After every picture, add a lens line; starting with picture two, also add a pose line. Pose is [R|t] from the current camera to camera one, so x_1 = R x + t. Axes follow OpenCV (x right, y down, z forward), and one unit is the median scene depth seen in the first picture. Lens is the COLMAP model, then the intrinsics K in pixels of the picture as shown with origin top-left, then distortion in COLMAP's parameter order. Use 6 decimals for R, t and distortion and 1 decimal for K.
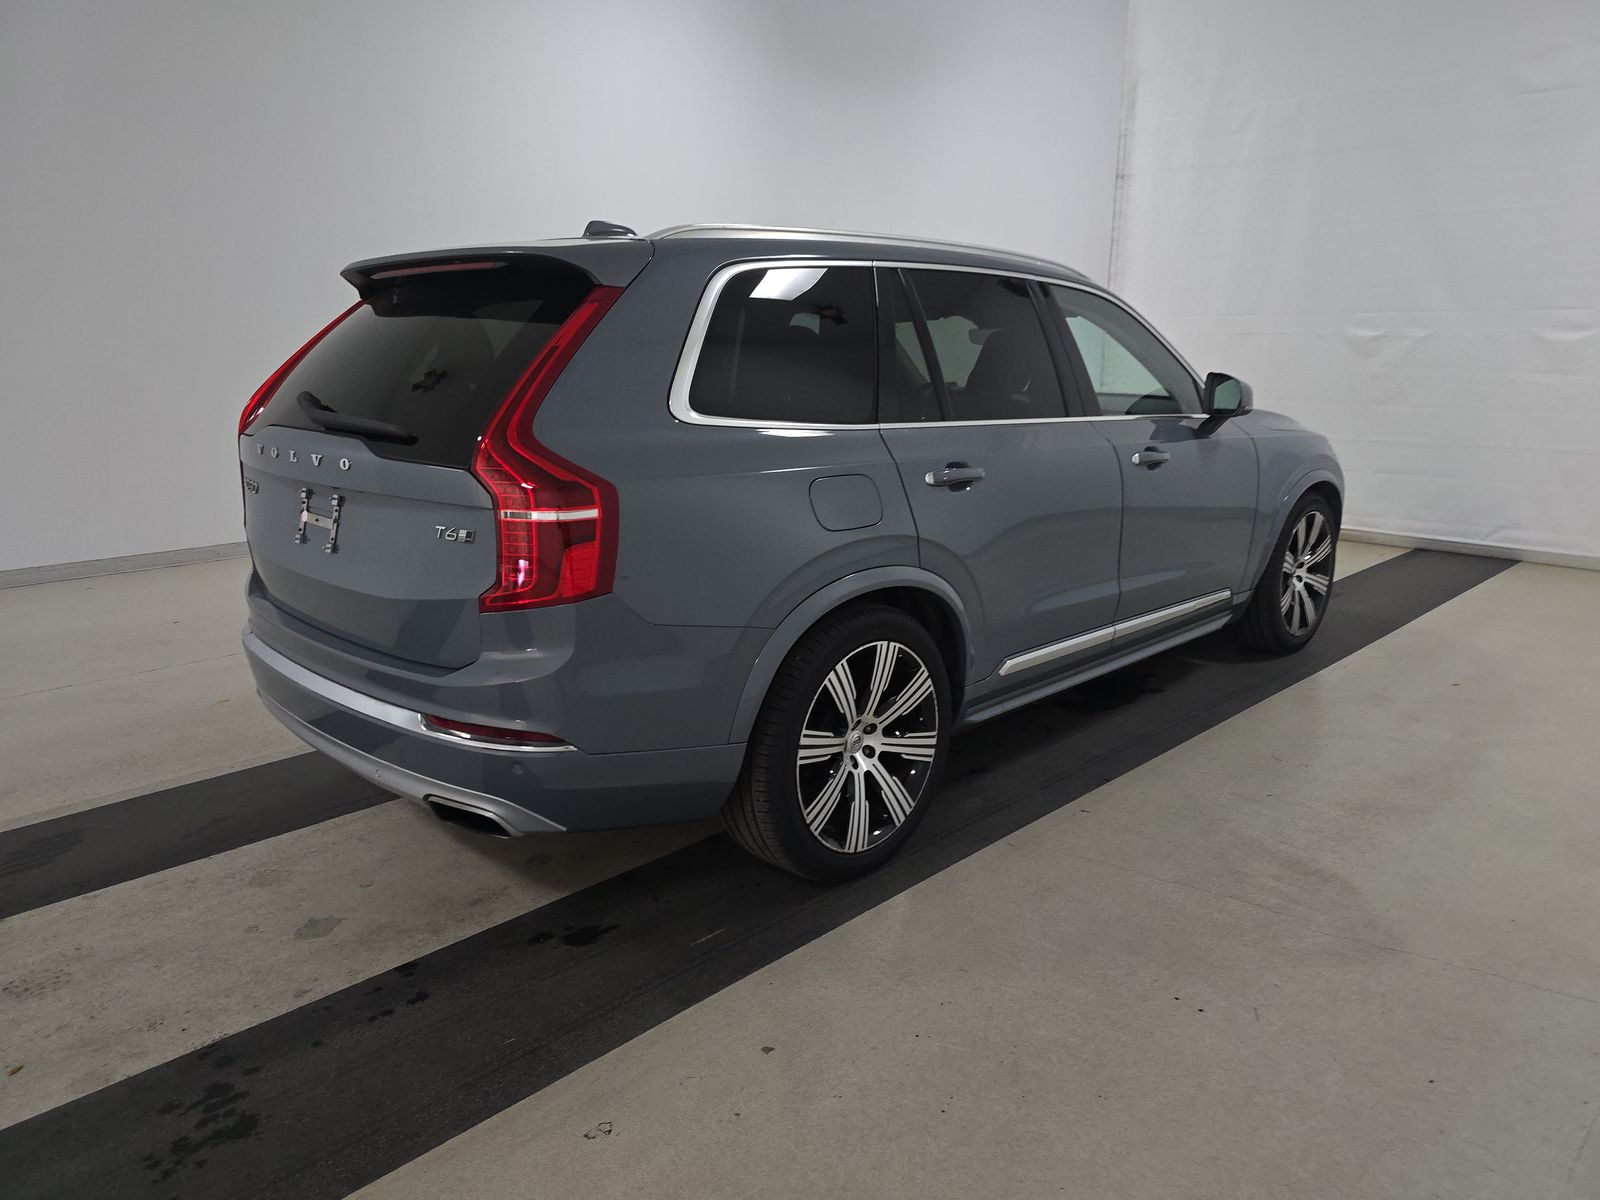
lens RADIAL K [[1075.2, 0, 812.0], [0, 1075.2, 599.8], [0, 0, 1]] dist [0.045161, -0.001446]
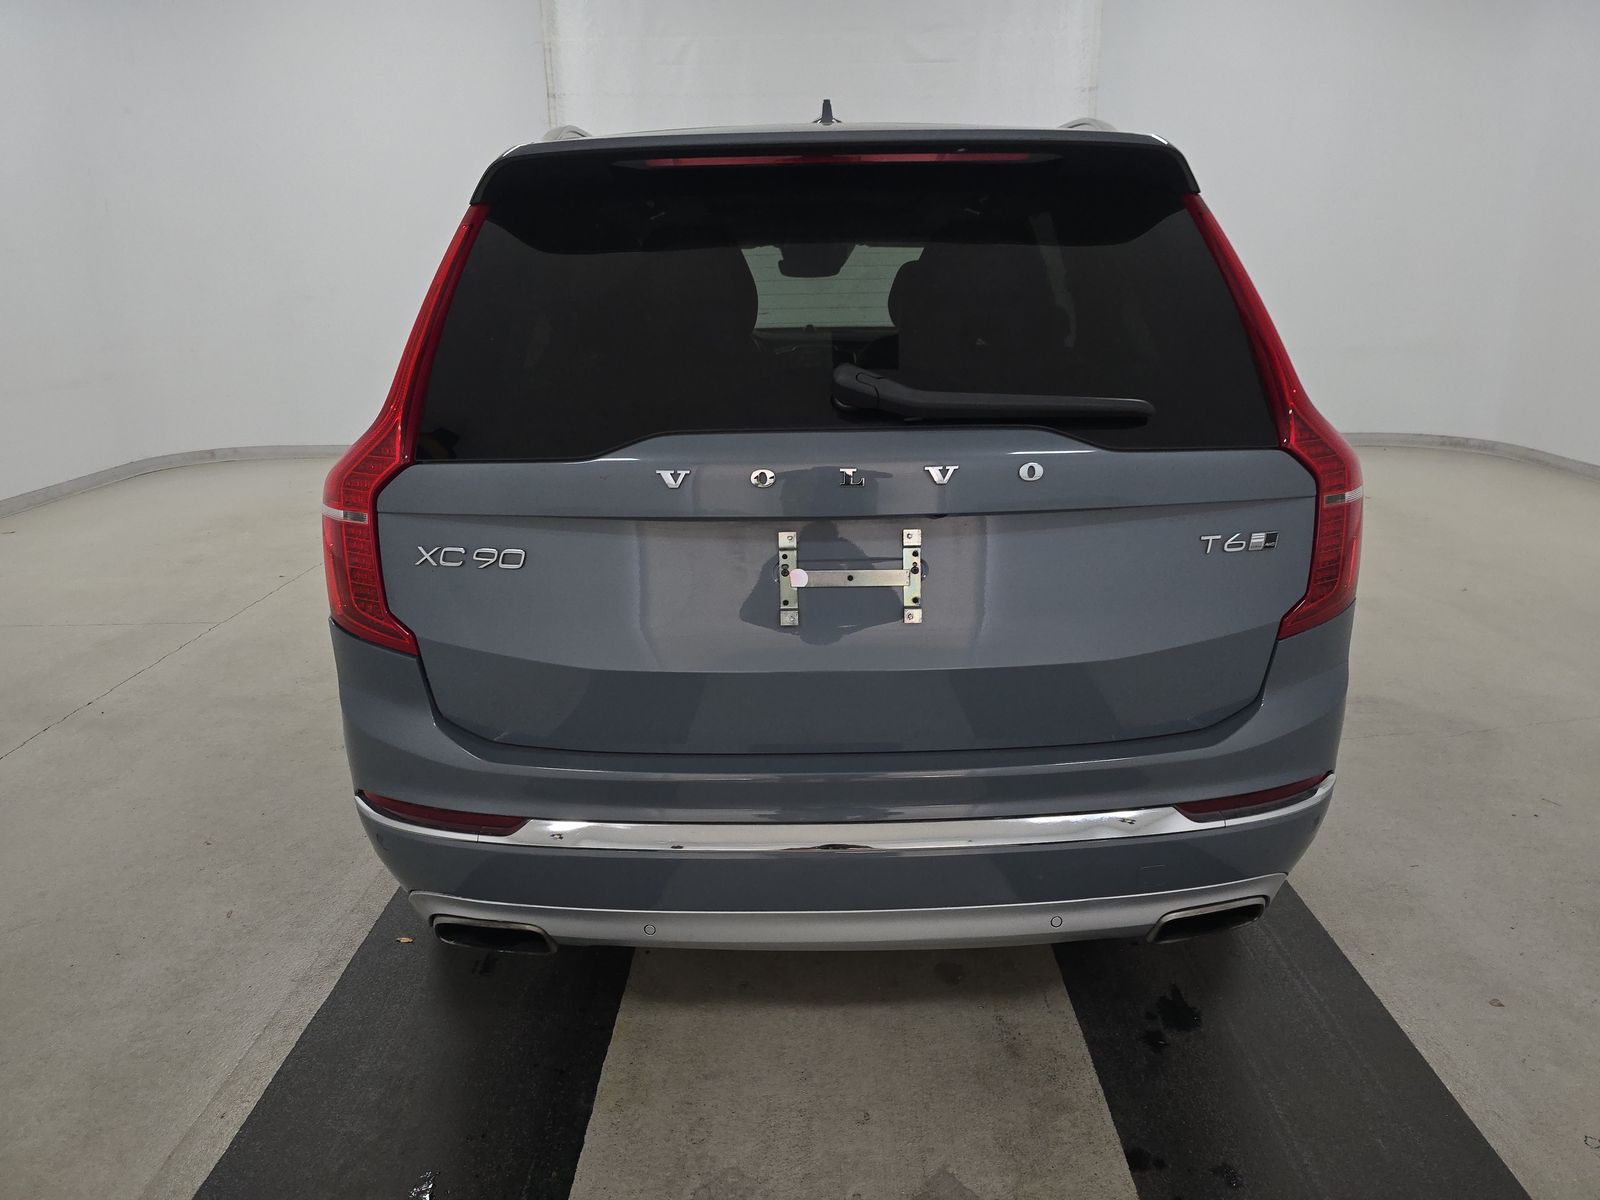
lens RADIAL K [[1075.2, 0, 812.0], [0, 1075.2, 599.8], [0, 0, 1]] dist [0.045161, -0.001446]
pose [[0.704250, -0.213425, 0.677113, -0.537352], [0.176842, 0.976418, 0.123836, -0.085188], [-0.687575, 0.032531, 0.725384, 0.355938]]
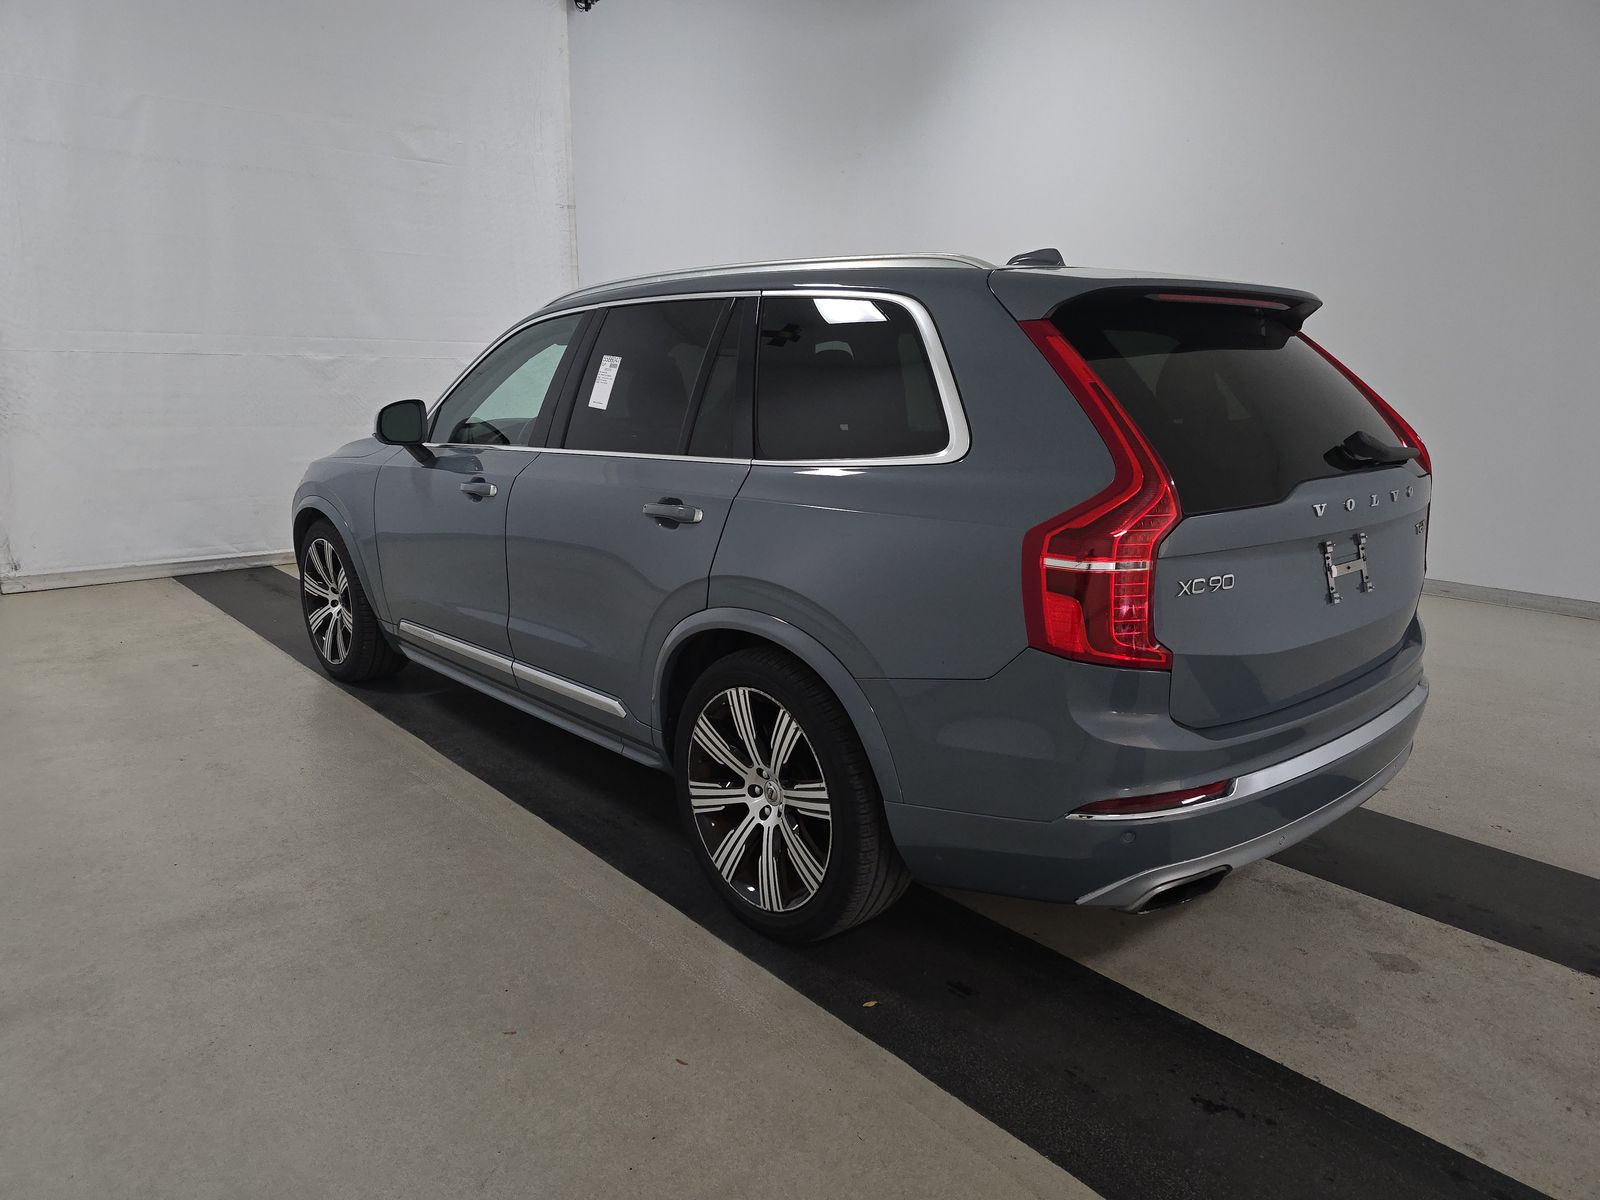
lens RADIAL K [[1075.2, 0, 812.0], [0, 1075.2, 599.8], [0, 0, 1]] dist [0.045161, -0.001446]
pose [[0.043426, -0.209781, 0.976784, -0.856585], [0.222304, 0.955223, 0.195267, -0.204357], [-0.974010, 0.208663, 0.088117, 0.842374]]
